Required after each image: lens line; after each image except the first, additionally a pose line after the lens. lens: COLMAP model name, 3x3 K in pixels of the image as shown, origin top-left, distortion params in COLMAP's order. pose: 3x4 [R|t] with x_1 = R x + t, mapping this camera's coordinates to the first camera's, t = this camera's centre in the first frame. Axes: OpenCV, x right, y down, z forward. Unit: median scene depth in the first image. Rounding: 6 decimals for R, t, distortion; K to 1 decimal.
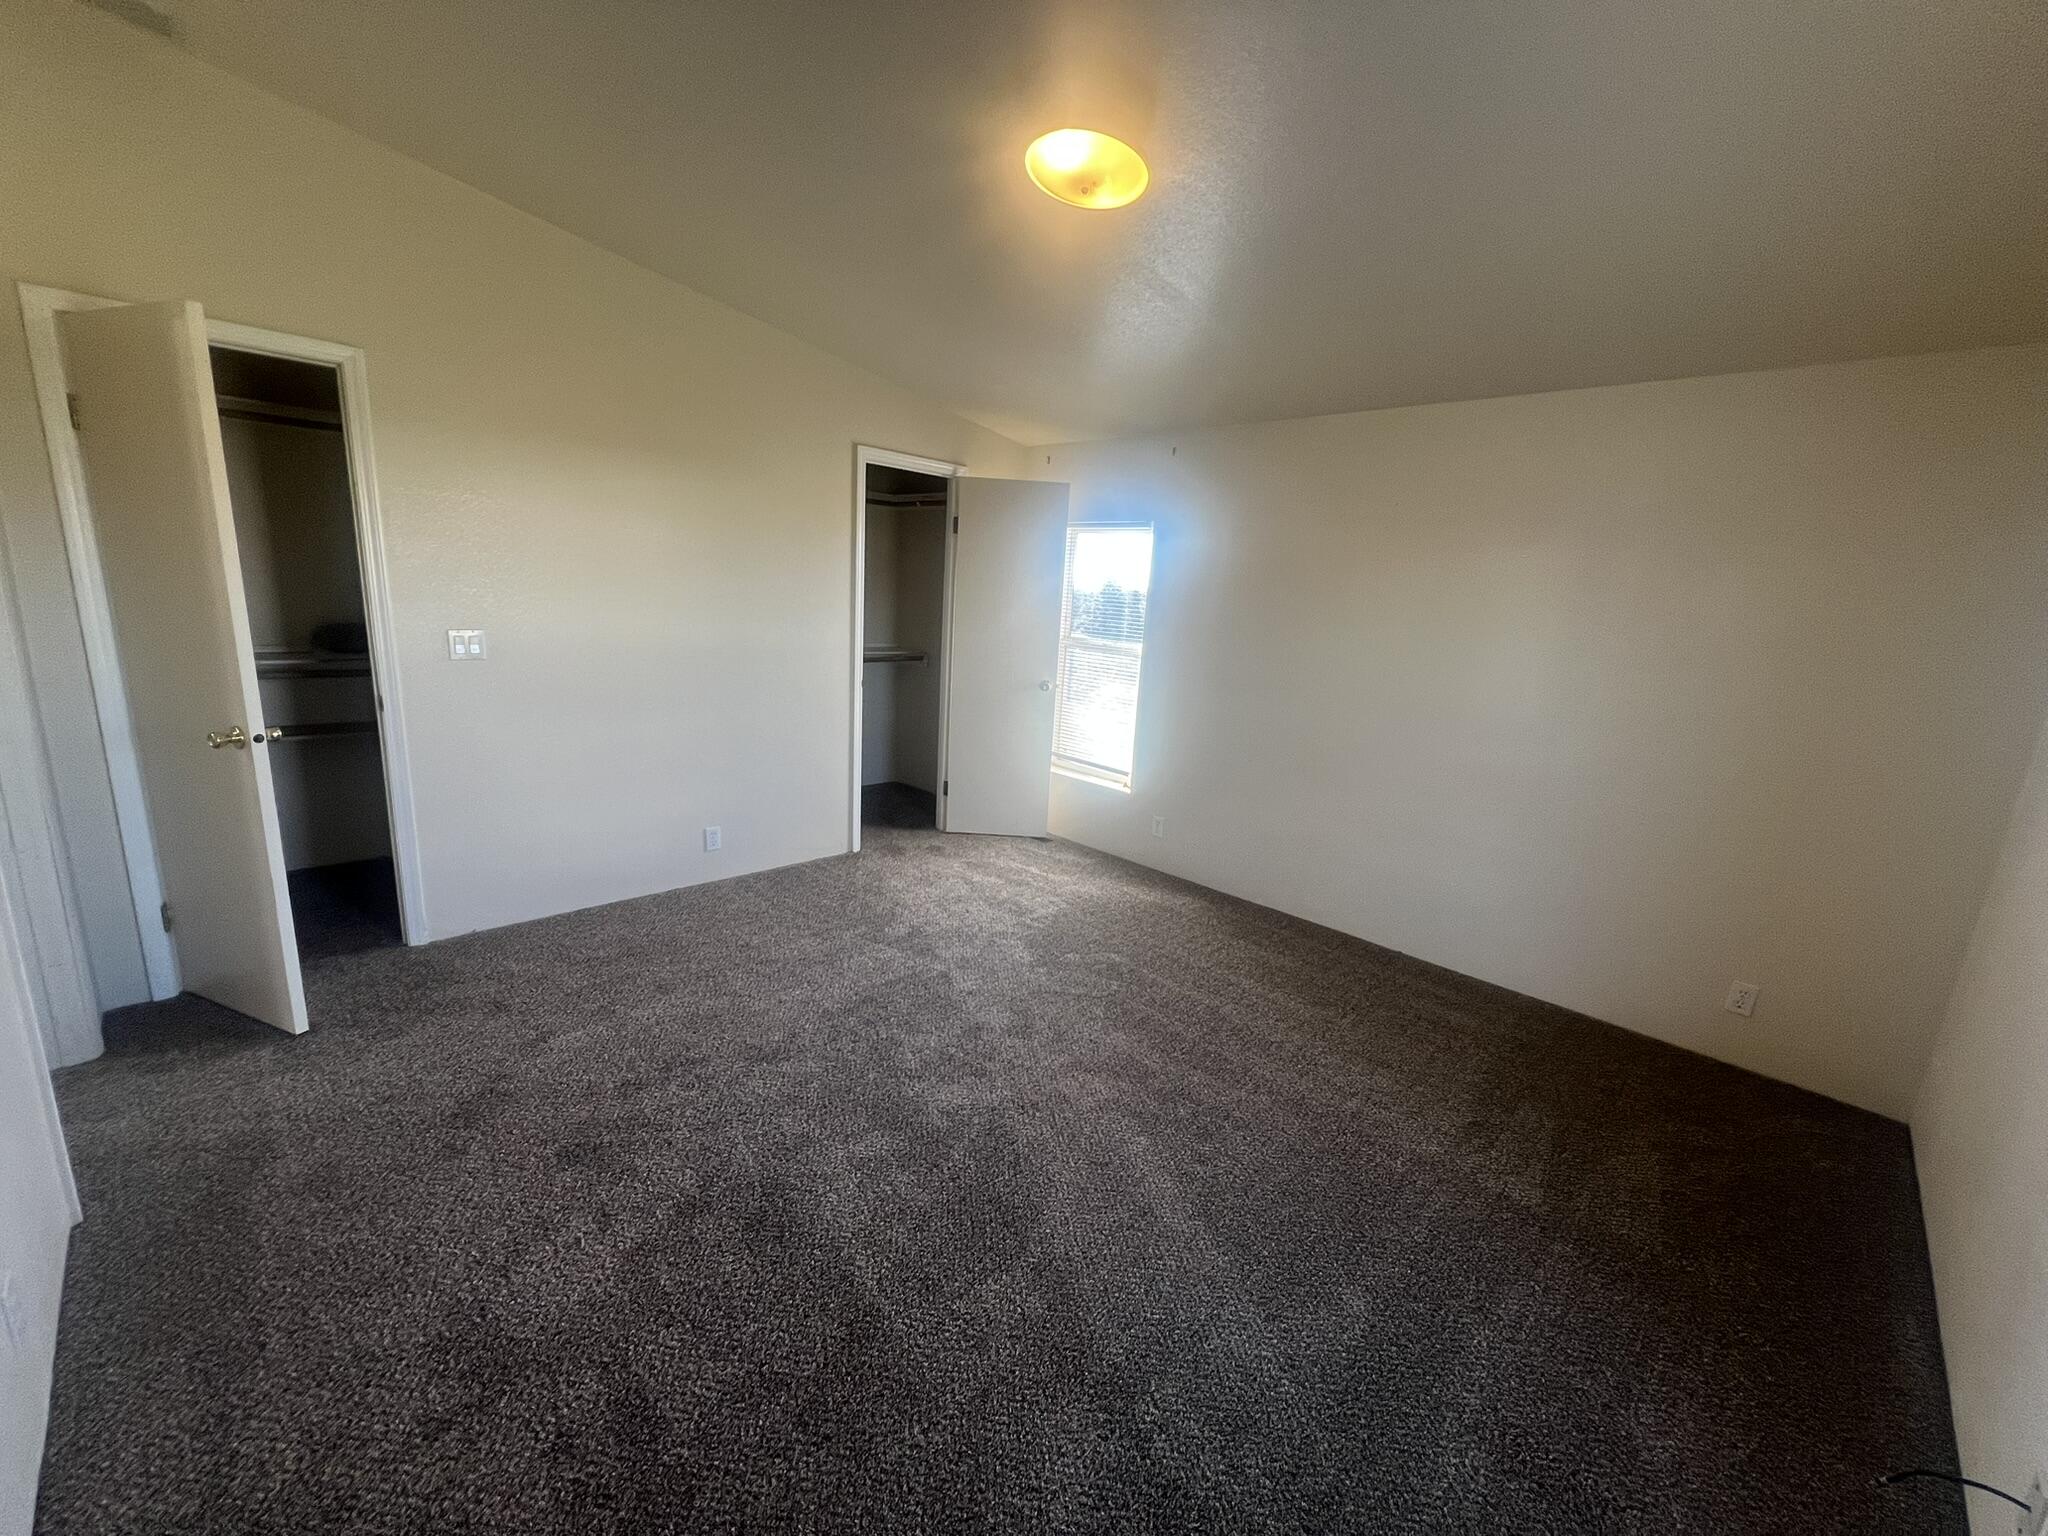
lens RADIAL K [[828.5, 0, 1024.0], [0, 828.5, 768.0], [0, 0, 1]] dist [0.002221, 0.000538]
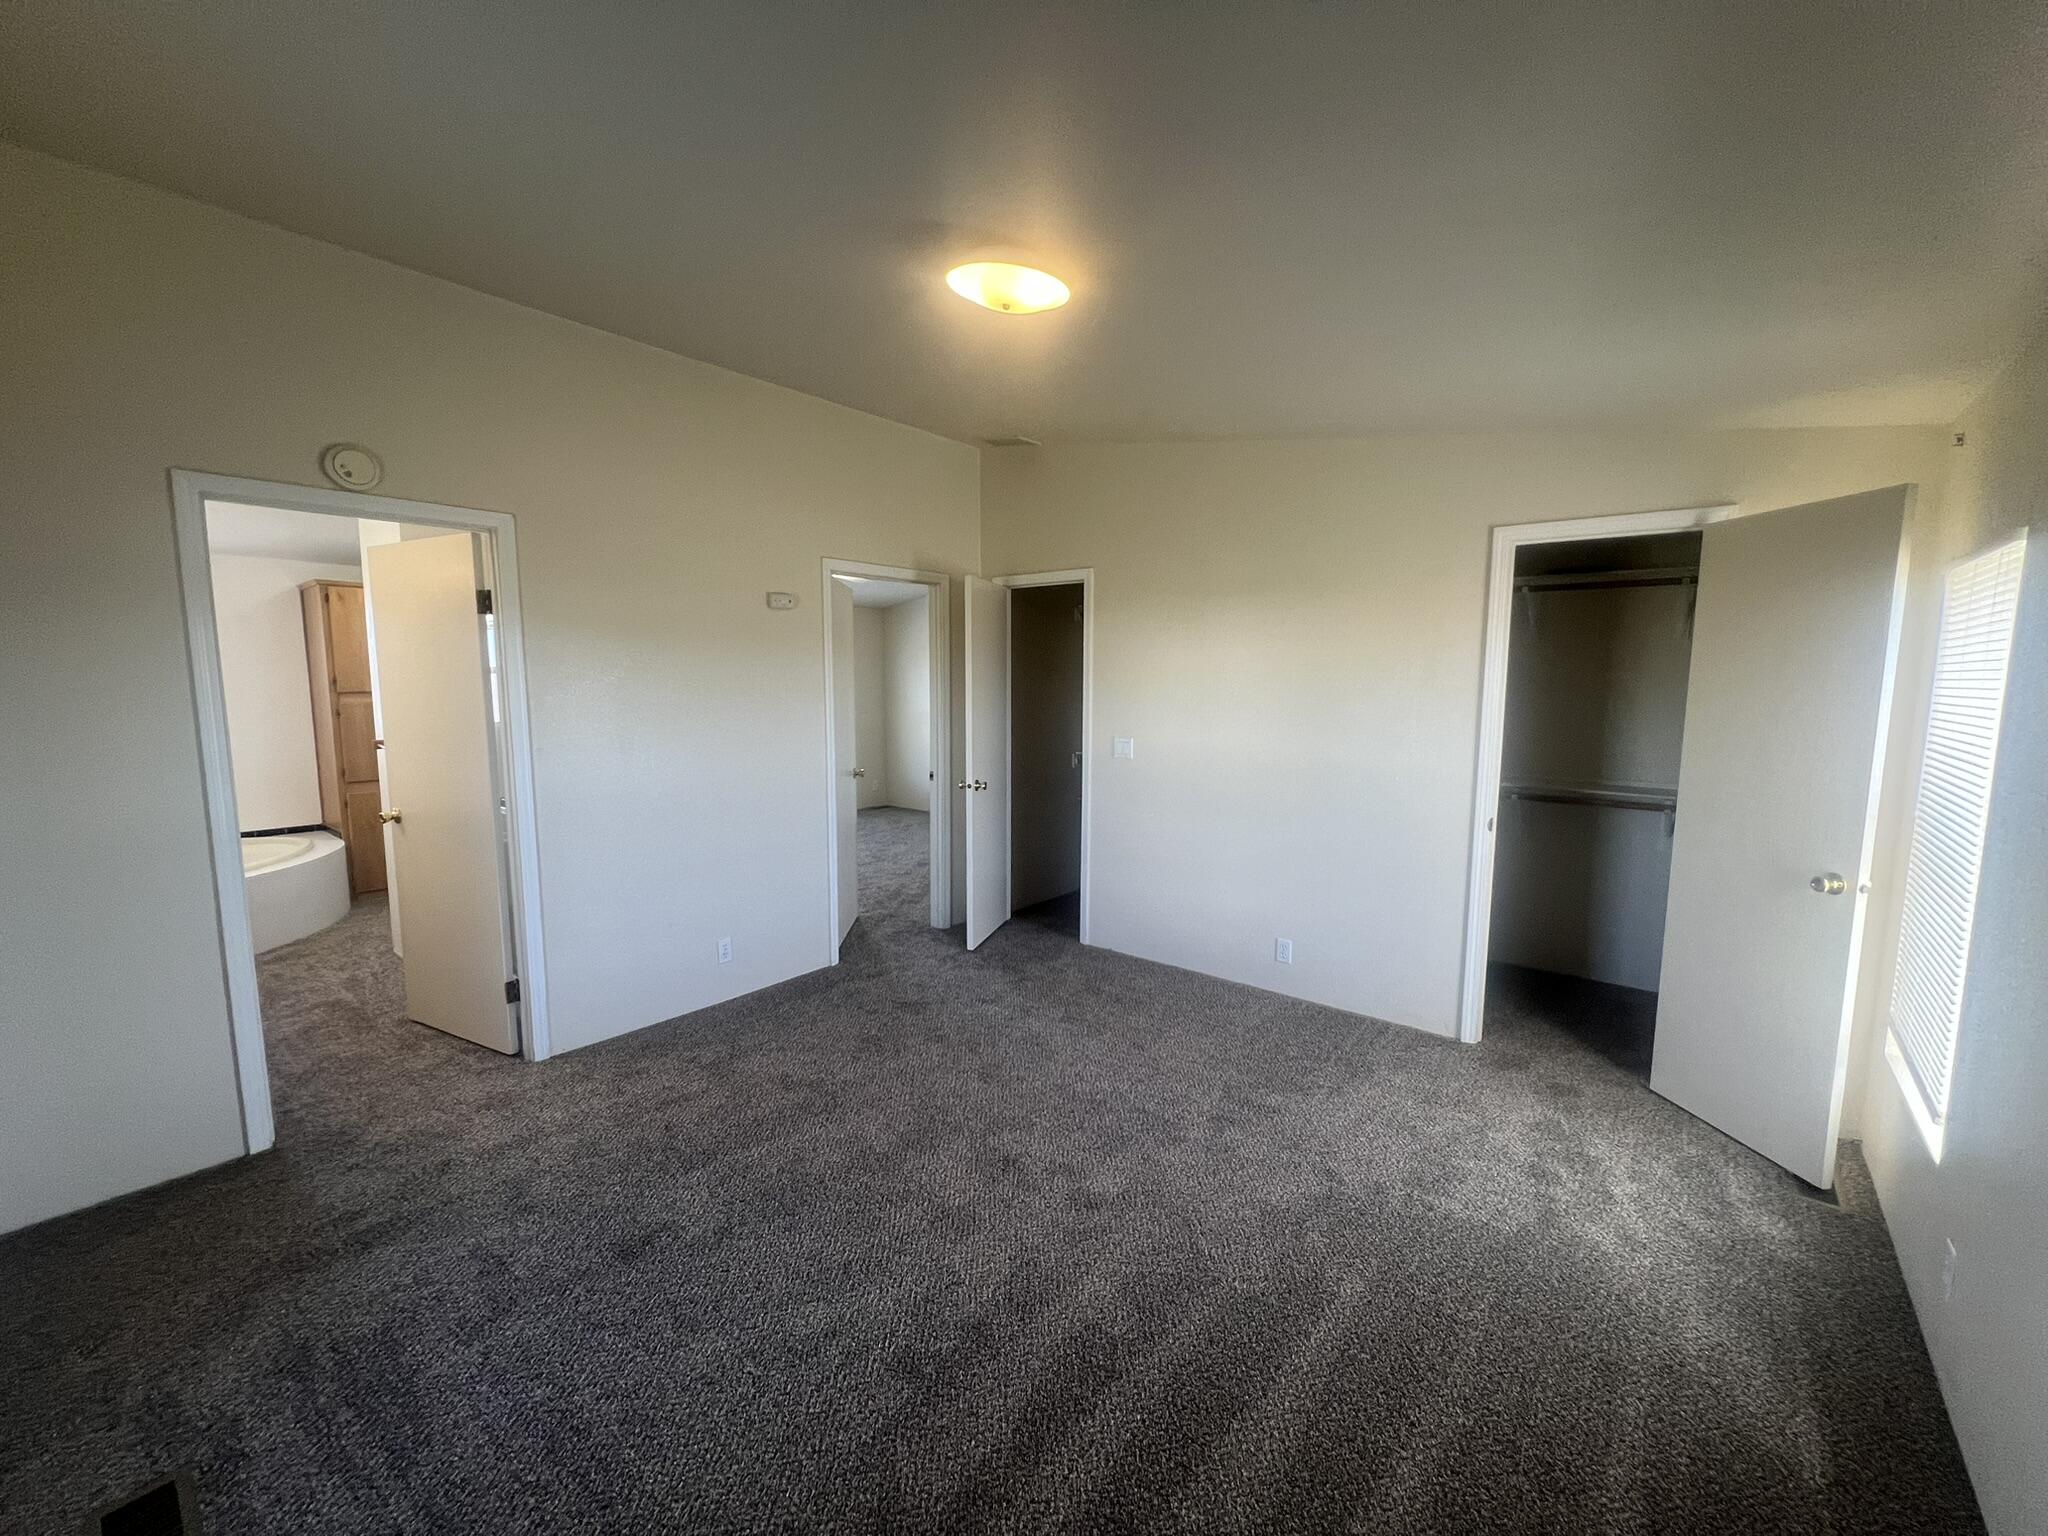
lens RADIAL K [[828.5, 0, 1024.0], [0, 828.5, 768.0], [0, 0, 1]] dist [0.002221, 0.000538]
pose [[0.080716, 0.048897, -0.995537, 0.626233], [-0.211377, 0.976918, 0.030845, -0.102244], [0.974066, 0.207944, 0.089189, 0.589875]]
